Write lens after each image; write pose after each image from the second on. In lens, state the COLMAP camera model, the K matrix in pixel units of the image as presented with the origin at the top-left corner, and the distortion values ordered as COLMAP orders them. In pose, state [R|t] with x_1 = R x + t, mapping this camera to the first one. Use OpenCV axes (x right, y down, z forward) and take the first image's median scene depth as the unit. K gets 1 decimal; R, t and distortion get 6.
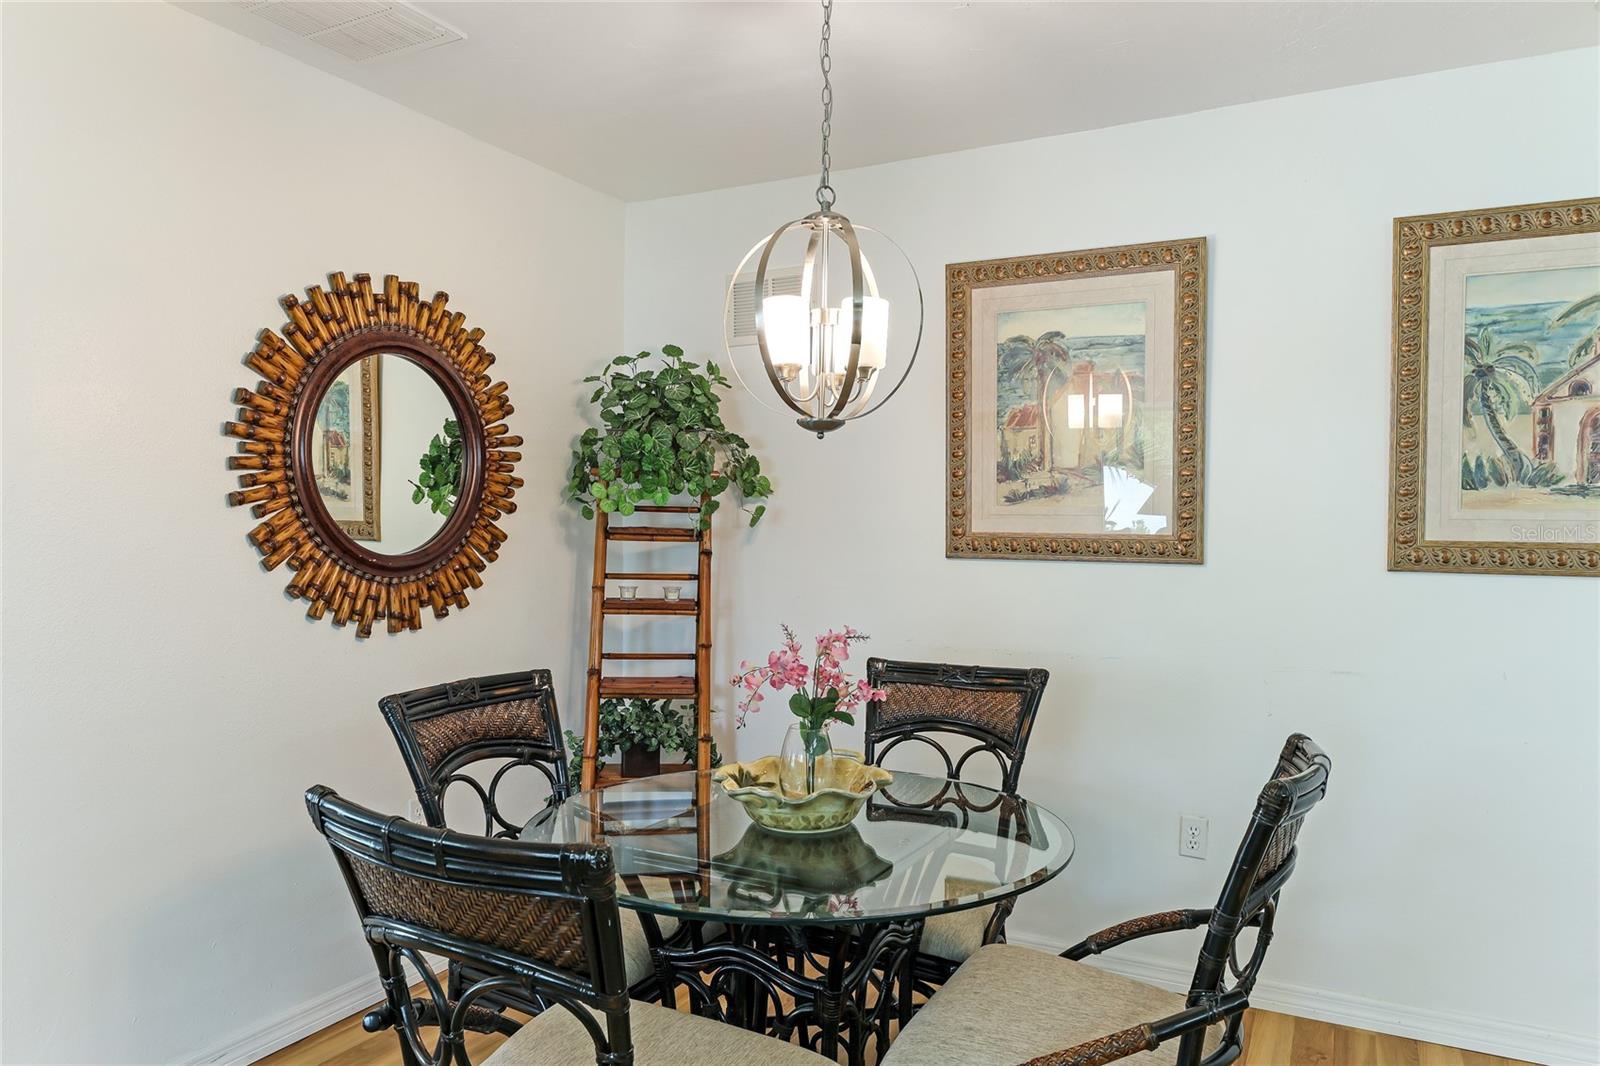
lens RADIAL K [[1077.7, 0, 795.5], [0, 1077.7, 529.4], [0, 0, 1]] dist [0.001226, 0.000512]
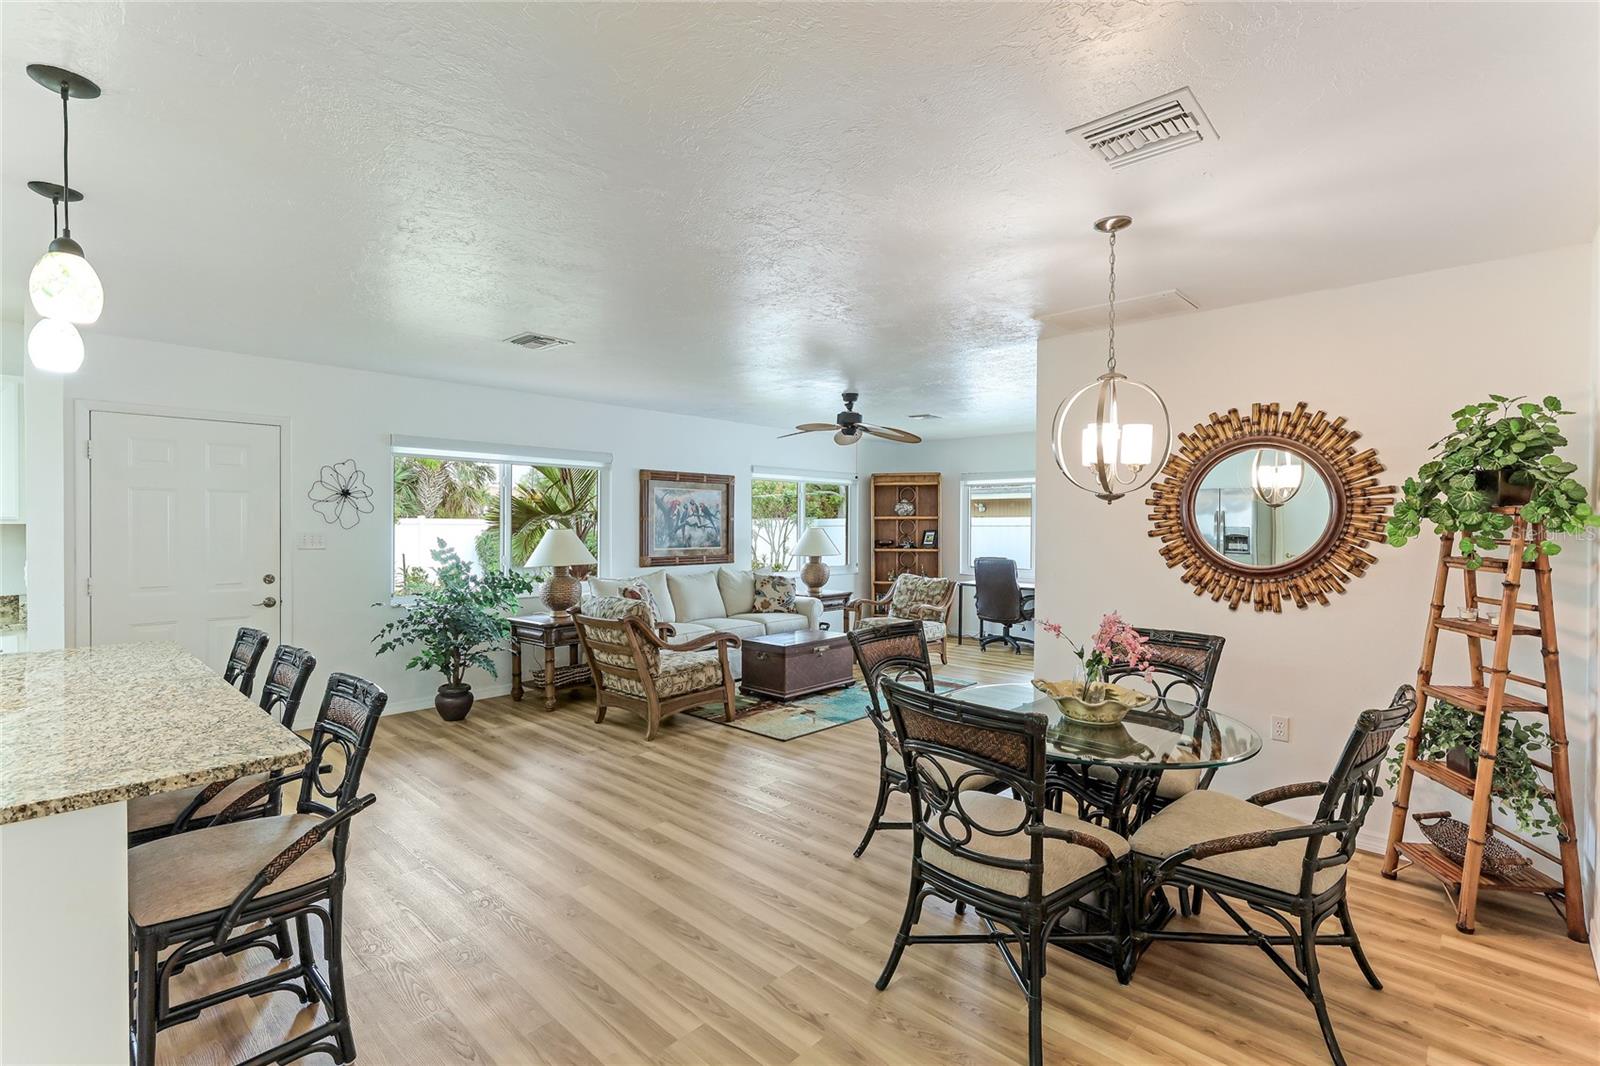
lens RADIAL K [[730.7, 0, 800.0], [0, 730.7, 533.0], [0, 0, 1]] dist [-0.000622, -0.000230]
pose [[-0.270719, 0.009361, -0.962613, 0.932764], [-0.013036, 0.999825, 0.013389, -0.034291], [0.962570, 0.016173, -0.270550, 0.606763]]
